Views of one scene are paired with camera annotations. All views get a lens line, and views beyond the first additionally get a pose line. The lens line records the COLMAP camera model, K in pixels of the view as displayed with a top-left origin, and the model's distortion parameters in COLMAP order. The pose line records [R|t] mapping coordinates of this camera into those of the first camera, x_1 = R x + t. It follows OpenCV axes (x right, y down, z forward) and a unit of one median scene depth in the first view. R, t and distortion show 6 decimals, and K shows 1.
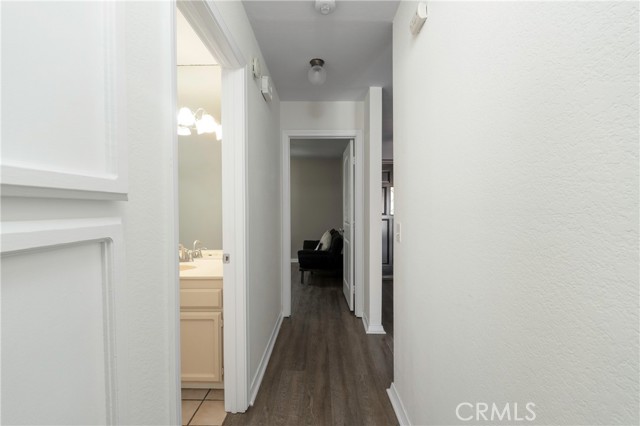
lens RADIAL K [[268.1, 0, 318.5], [0, 268.1, 212.6], [0, 0, 1]] dist [-0.002688, 0.000483]
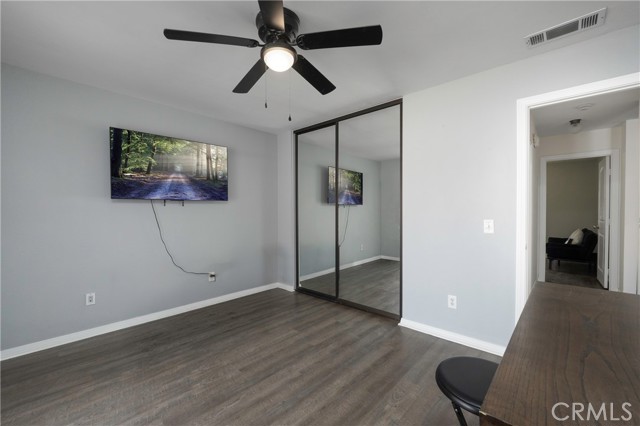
lens RADIAL K [[268.1, 0, 318.5], [0, 268.1, 212.6], [0, 0, 1]] dist [-0.002688, 0.000483]
pose [[0.748871, 0.011230, -0.662620, -0.054549], [-0.010939, 0.999930, 0.004585, 0.008877], [0.662625, 0.003815, 0.748942, -0.773603]]
